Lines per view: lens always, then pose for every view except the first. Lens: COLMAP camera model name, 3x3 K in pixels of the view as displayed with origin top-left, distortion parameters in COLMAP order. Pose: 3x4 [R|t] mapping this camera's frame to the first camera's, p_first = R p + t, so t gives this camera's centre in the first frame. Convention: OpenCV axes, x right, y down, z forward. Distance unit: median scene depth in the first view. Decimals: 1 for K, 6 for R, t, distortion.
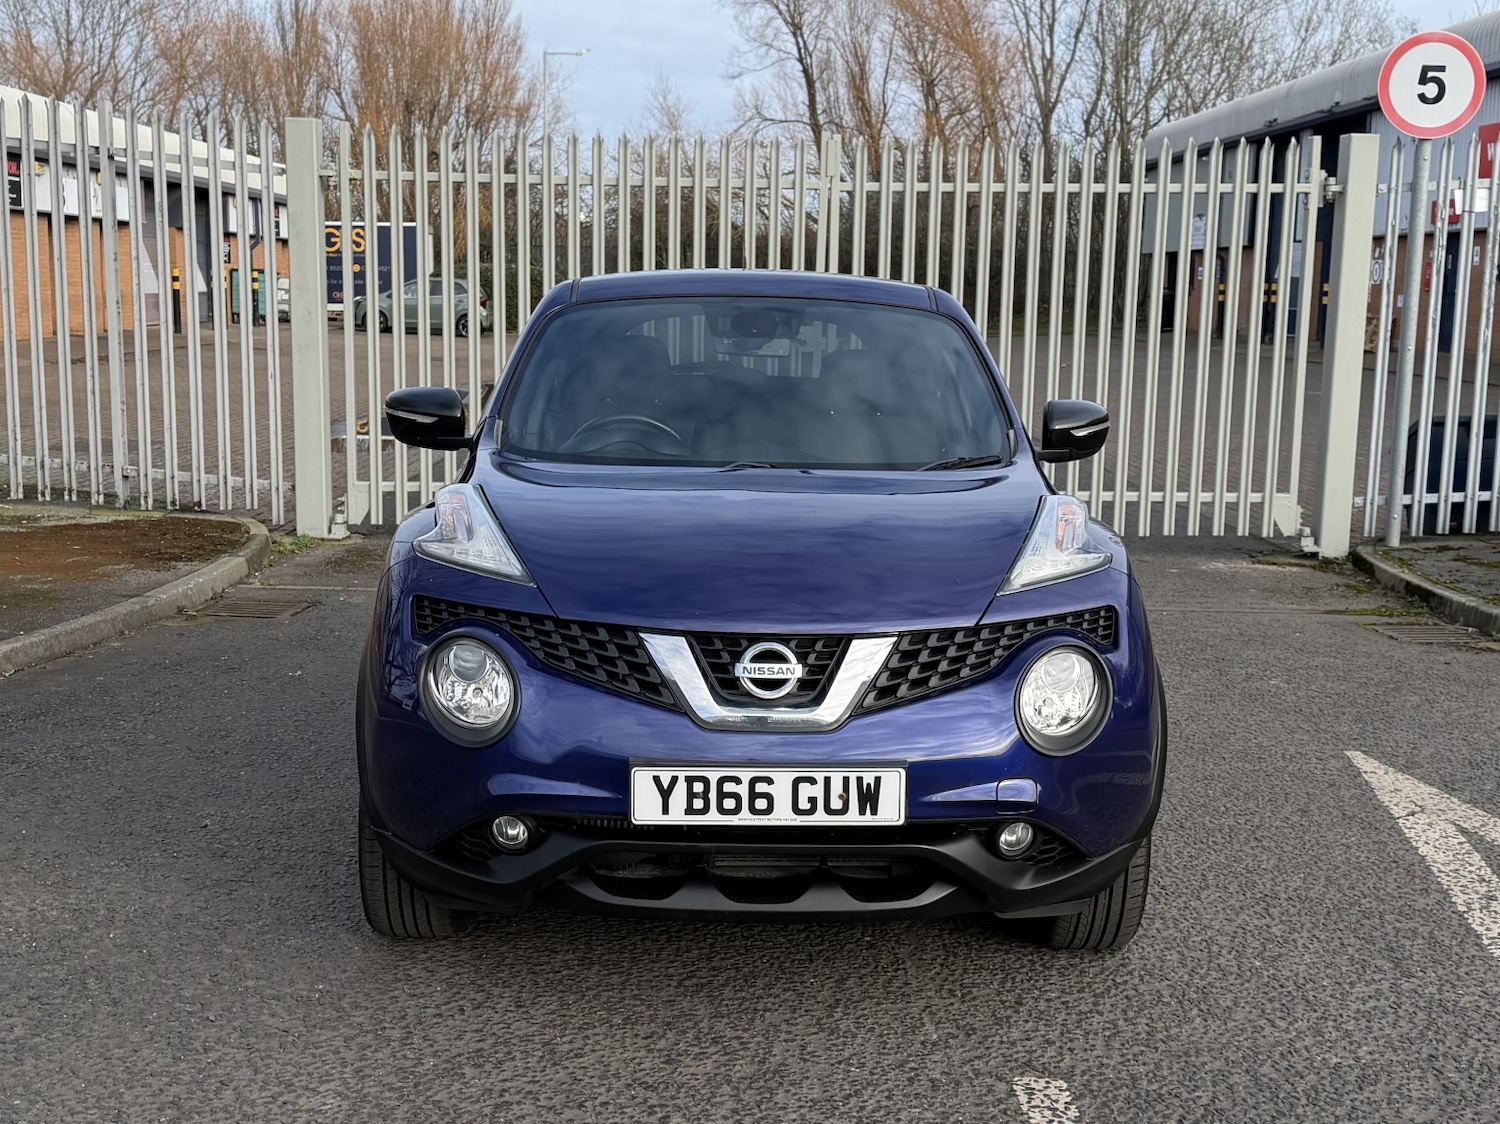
lens RADIAL K [[1864.0, 0, 731.0], [0, 1864.0, 567.2], [0, 0, 1]] dist [0.217255, -0.502258]
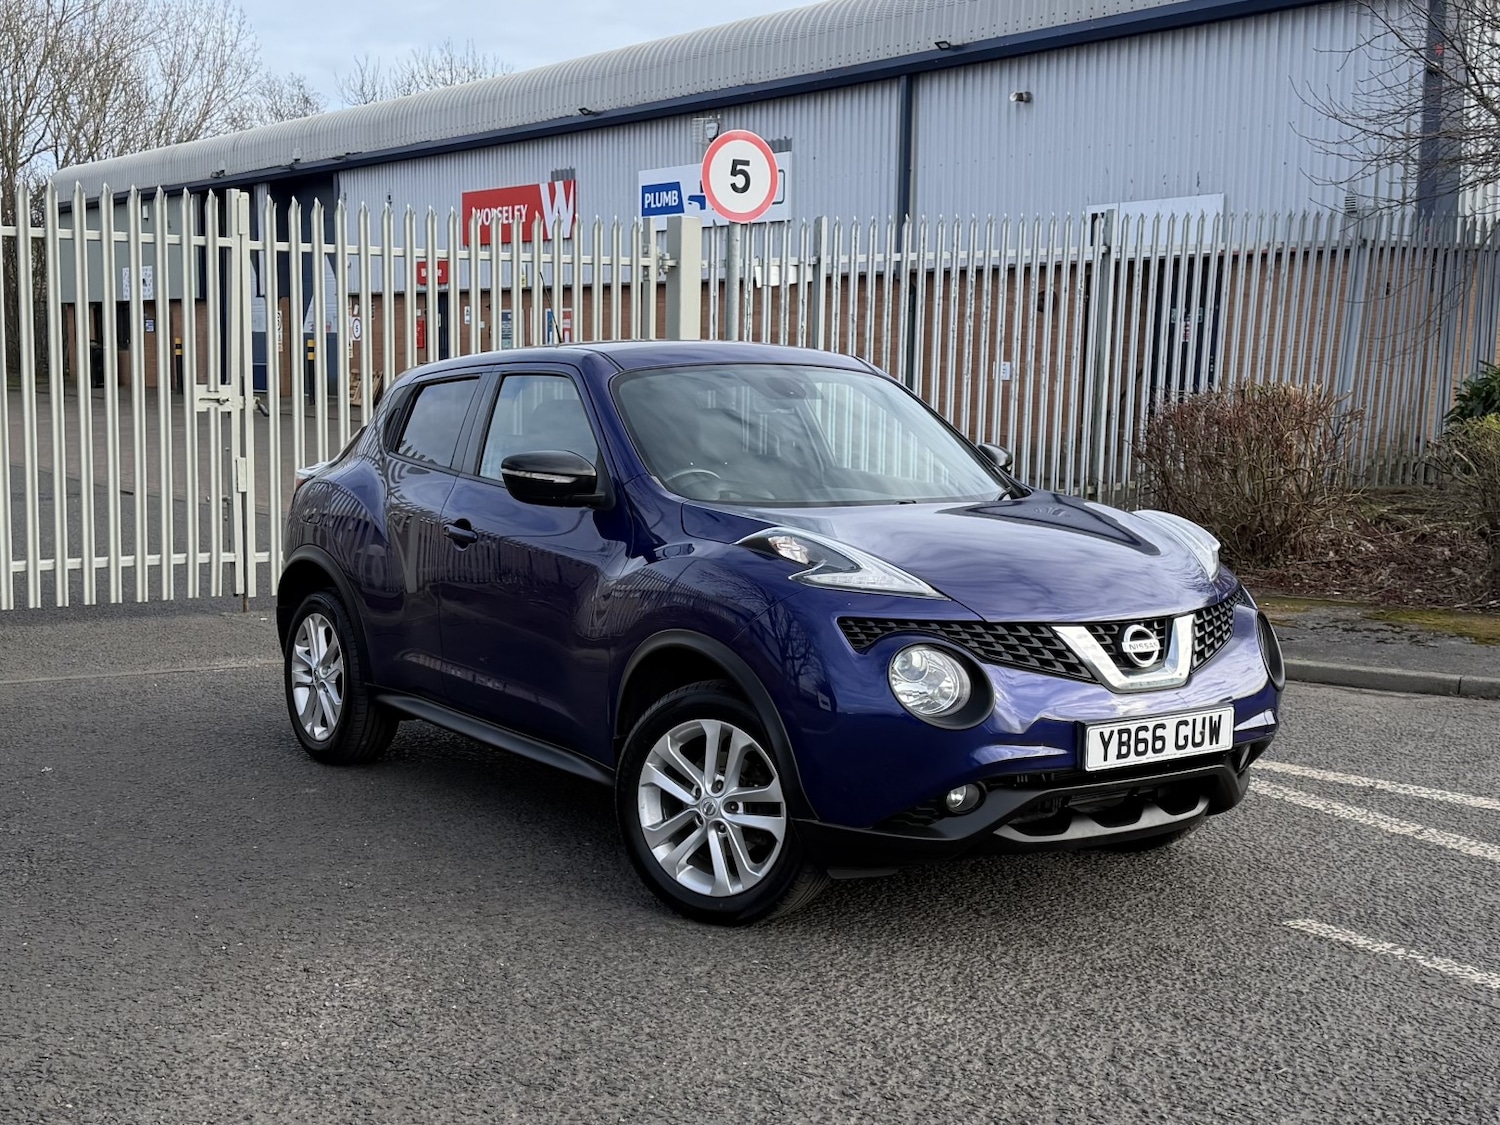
lens RADIAL K [[1984.1, 0, 729.4], [0, 1984.1, 601.6], [0, 0, 1]] dist [0.178824, -0.395835]
pose [[0.833649, -0.073595, 0.547369, -0.859175], [0.082742, 0.996539, 0.007971, -0.010153], [-0.546061, 0.038645, 0.836854, -0.026028]]
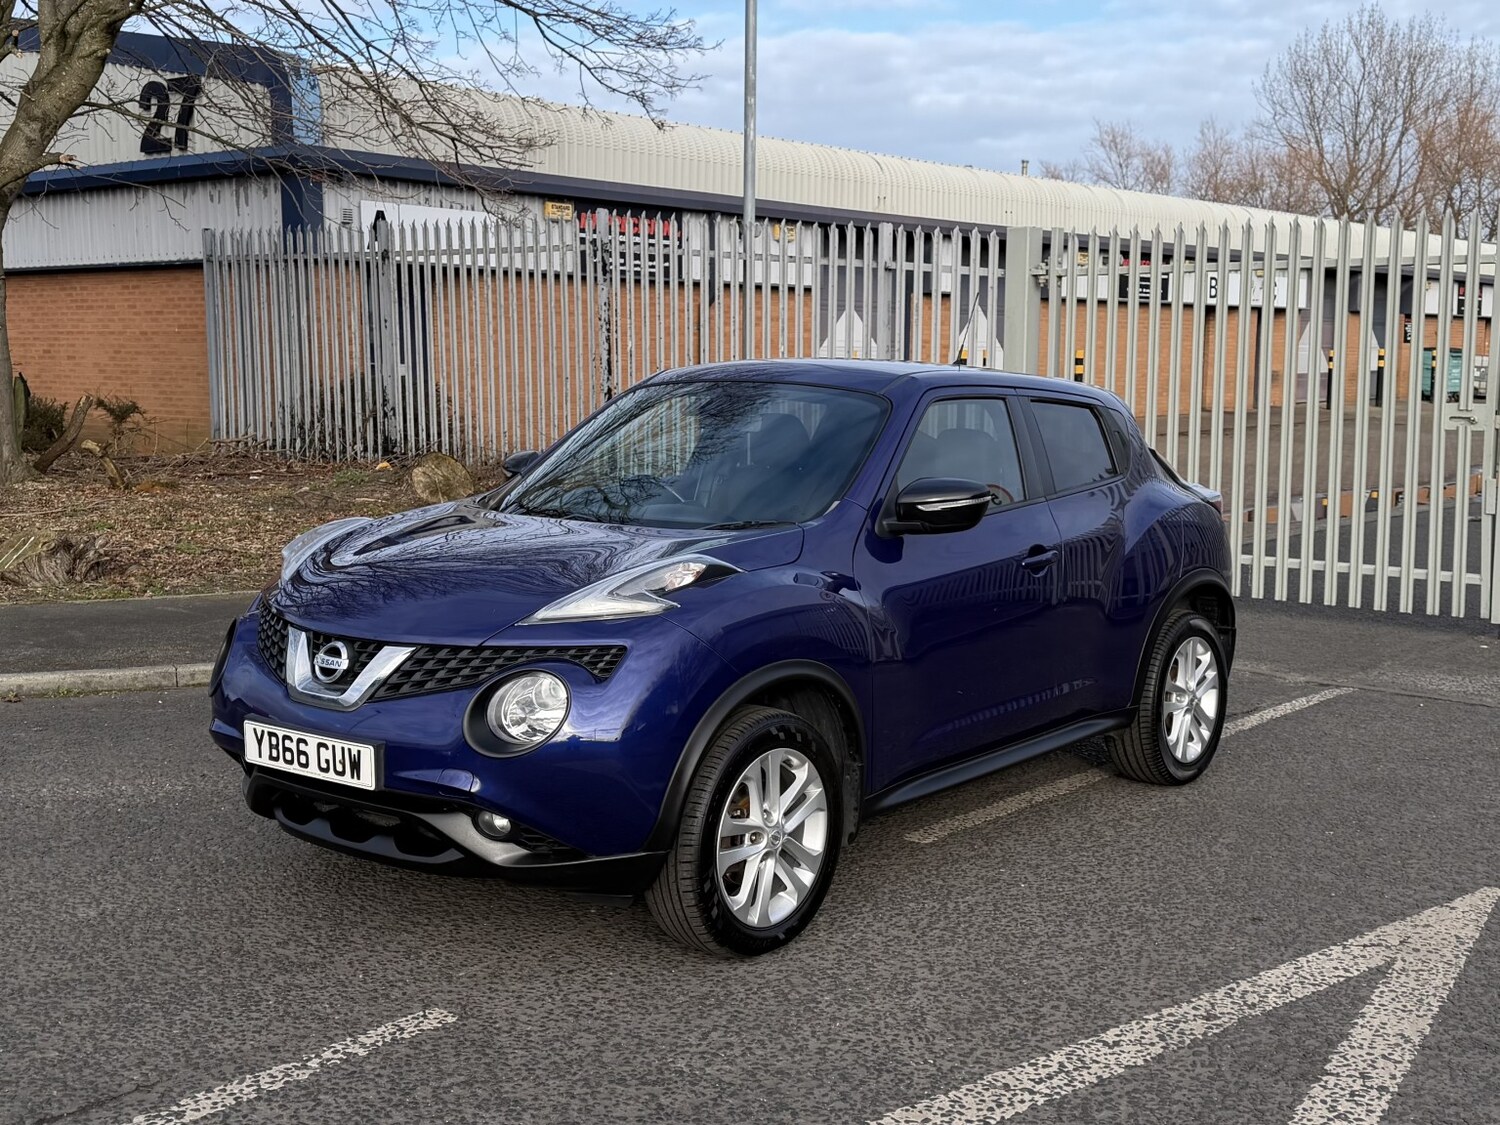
lens RADIAL K [[1730.3, 0, 710.2], [0, 1730.3, 552.4], [0, 0, 1]] dist [0.206330, -0.485450]
pose [[0.762001, 0.061914, -0.644609, 0.882273], [-0.088591, 0.996027, -0.009057, -0.030438], [0.641487, 0.064008, 0.764459, 0.184490]]
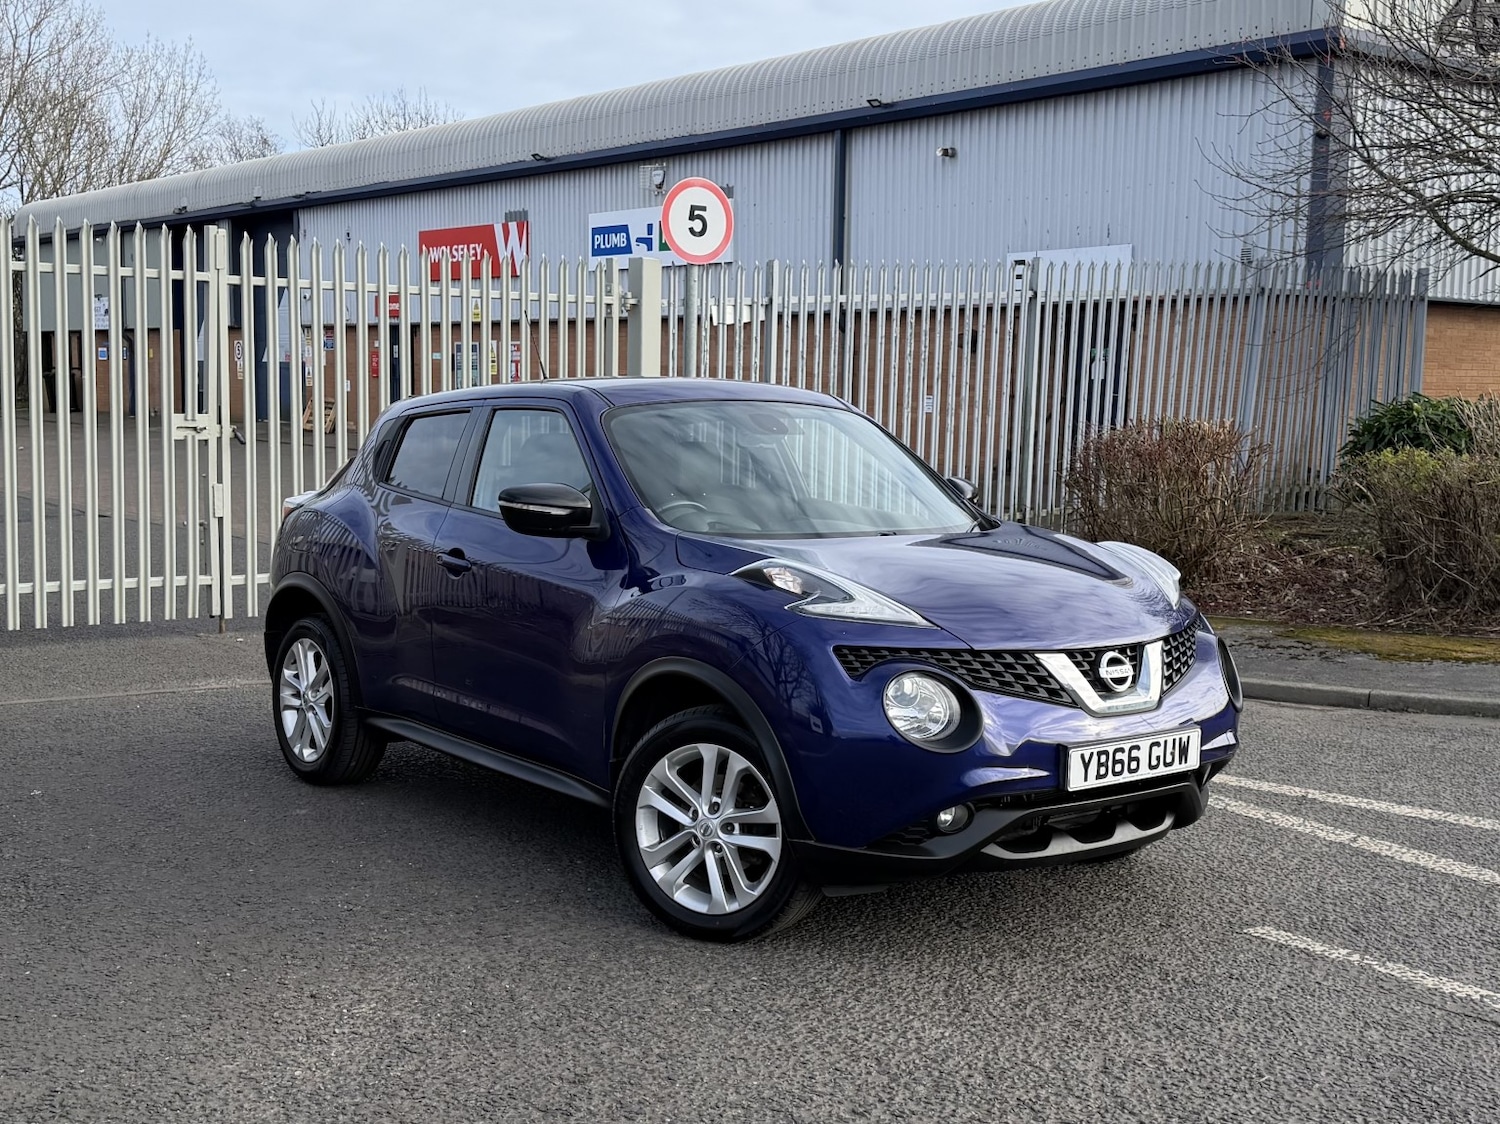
lens RADIAL K [[1840.5, 0, 804.9], [0, 1840.5, 598.3], [0, 0, 1]] dist [0.191423, -0.448605]
pose [[0.789974, -0.069869, 0.609147, -0.867941], [0.083990, 0.996452, 0.005371, -0.023172], [-0.607361, 0.046920, 0.793039, 0.030421]]
